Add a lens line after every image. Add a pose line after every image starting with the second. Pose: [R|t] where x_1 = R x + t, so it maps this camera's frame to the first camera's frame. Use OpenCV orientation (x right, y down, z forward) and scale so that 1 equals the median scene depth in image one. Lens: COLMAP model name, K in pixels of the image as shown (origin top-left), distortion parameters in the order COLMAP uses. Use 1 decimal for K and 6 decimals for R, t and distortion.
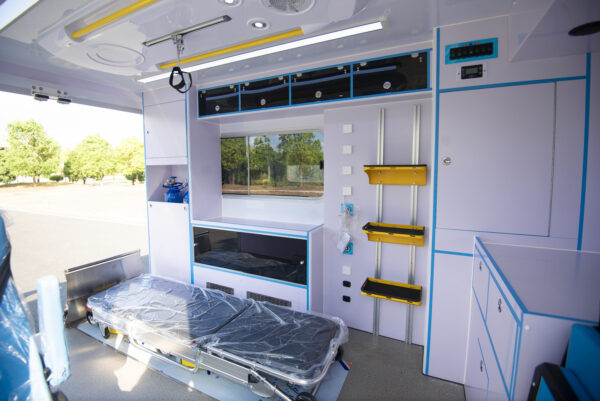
lens RADIAL K [[276.3, 0, 291.2], [0, 276.3, 188.8], [0, 0, 1]] dist [-0.018434, -0.012015]
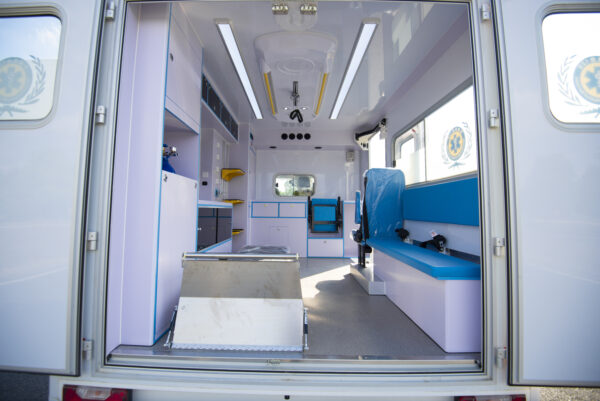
lens RADIAL K [[276.3, 0, 289.9], [0, 276.3, 188.5], [0, 0, 1]] dist [-0.018434, -0.012015]
pose [[-0.436996, 0.075323, 0.896304, -1.323895], [0.058284, 0.996765, -0.055349, 0.150398], [-0.897573, 0.028053, -0.439972, 1.189910]]
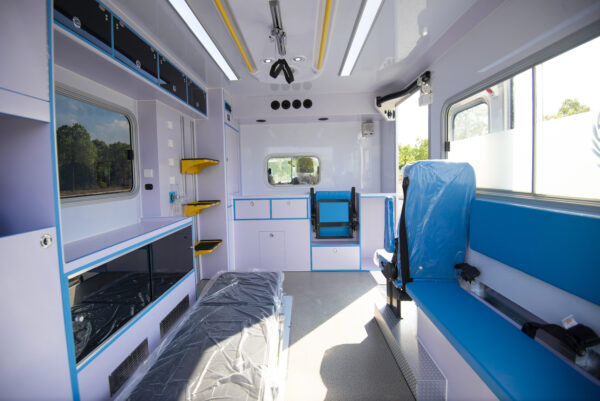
lens RADIAL K [[276.3, 0, 291.4], [0, 276.3, 189.4], [0, 0, 1]] dist [-0.018434, -0.012015]
pose [[-0.414950, -0.026365, 0.909462, -0.901826], [0.091596, 0.993291, 0.070586, 0.008731], [-0.905222, 0.112593, -0.409752, 0.906368]]
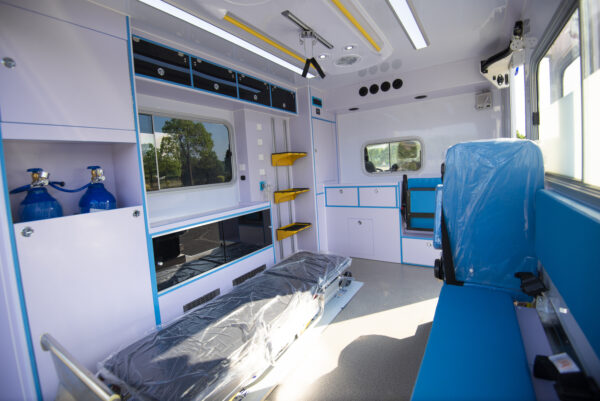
lens RADIAL K [[276.3, 0, 290.6], [0, 276.3, 188.7], [0, 0, 1]] dist [-0.018434, -0.012015]
pose [[0.118205, -0.069269, 0.990570, -1.020515], [0.135047, 0.989417, 0.053073, 0.032113], [-0.983763, 0.127500, 0.126309, 0.616118]]
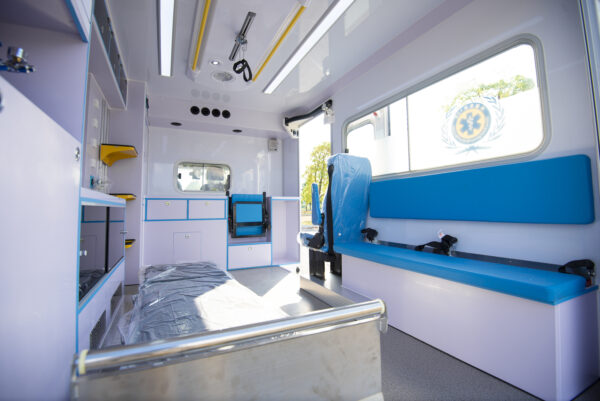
lens RADIAL K [[276.3, 0, 292.6], [0, 276.3, 189.4], [0, 0, 1]] dist [-0.018434, -0.012015]
pose [[-0.784732, 0.061359, 0.616791, -0.864489], [0.060718, 0.997912, -0.022023, 0.150195], [-0.616854, 0.020168, -0.786819, 1.183216]]
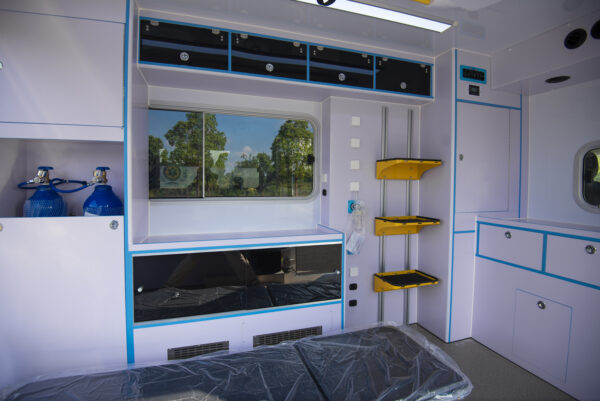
lens RADIAL K [[276.3, 0, 289.6], [0, 276.3, 187.2], [0, 0, 1]] dist [-0.018434, -0.012015]
pose [[0.723137, -0.001634, 0.690703, -0.539888], [0.034923, 0.998805, -0.034201, 0.031127], [-0.689821, 0.048854, 0.722330, 0.417054]]
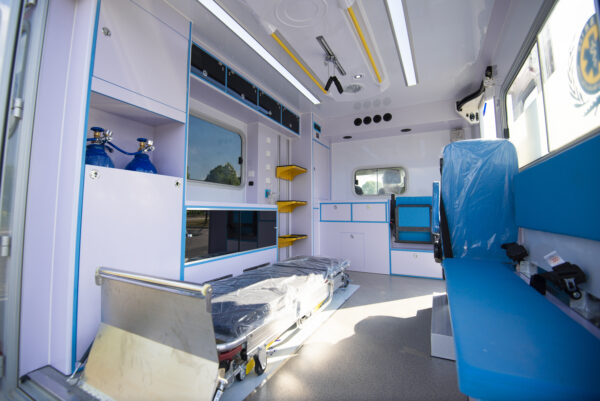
lens RADIAL K [[276.3, 0, 290.3], [0, 276.3, 188.3], [0, 0, 1]] dist [-0.018434, -0.012015]
pose [[0.013173, 0.097126, 0.995185, -1.134304], [0.068036, 0.992878, -0.097801, 0.179828], [-0.997596, 0.068997, 0.006471, 0.771569]]
